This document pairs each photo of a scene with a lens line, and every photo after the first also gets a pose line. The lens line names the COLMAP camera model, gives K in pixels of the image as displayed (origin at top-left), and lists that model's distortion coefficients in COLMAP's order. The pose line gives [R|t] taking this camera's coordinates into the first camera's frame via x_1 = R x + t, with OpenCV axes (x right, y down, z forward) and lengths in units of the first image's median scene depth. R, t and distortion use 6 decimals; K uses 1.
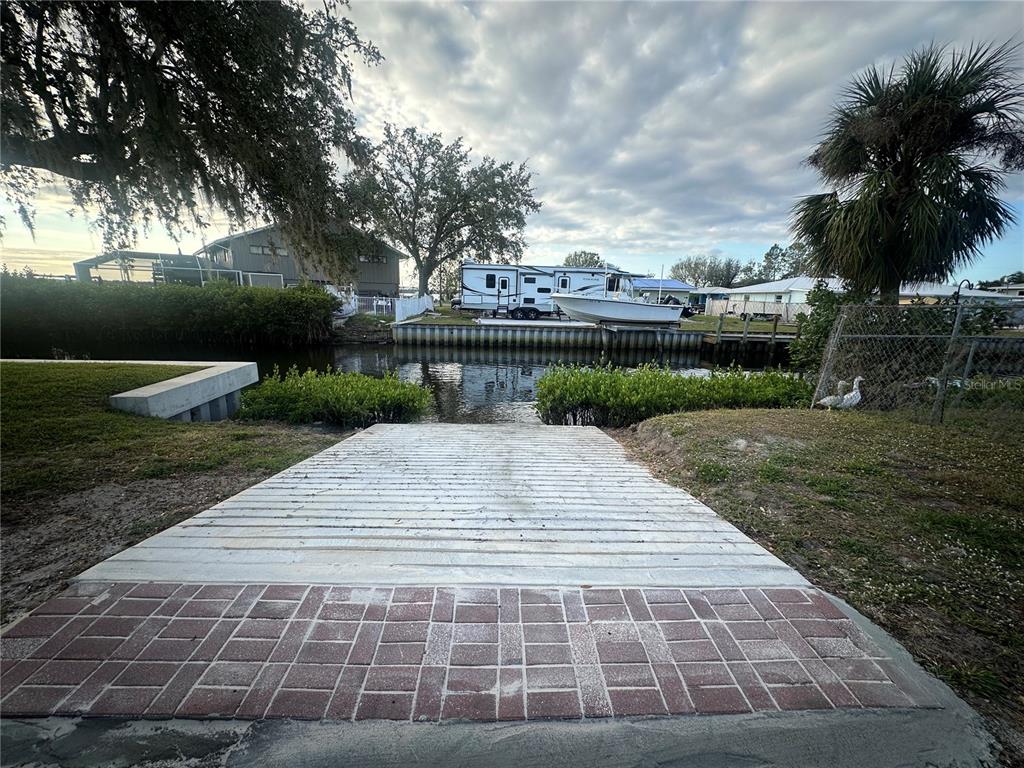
lens RADIAL K [[408.8, 0, 510.6], [0, 408.8, 383.5], [0, 0, 1]] dist [-0.000258, -0.000057]
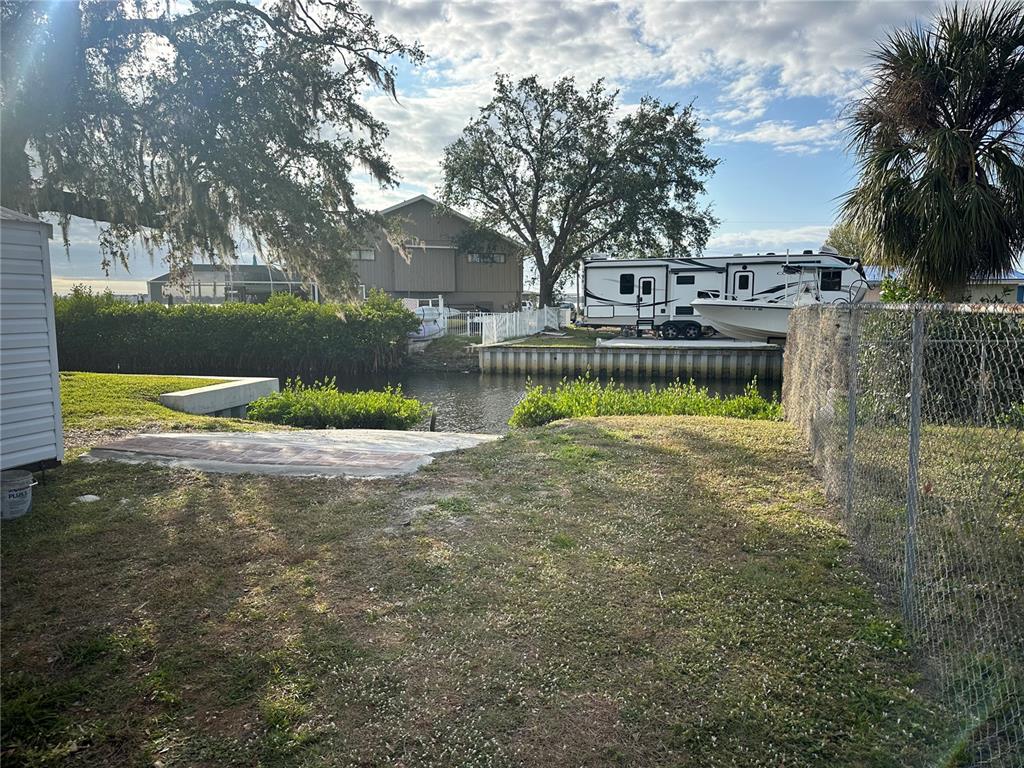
lens RADIAL K [[714.1, 0, 512.0], [0, 714.1, 384.0], [0, 0, 1]] dist [0.085570, -0.081757]
pose [[0.943623, 0.006276, -0.330961, 0.163802], [-0.040007, 0.994653, -0.095204, 0.034582], [0.328594, 0.103078, 0.938829, -0.157529]]
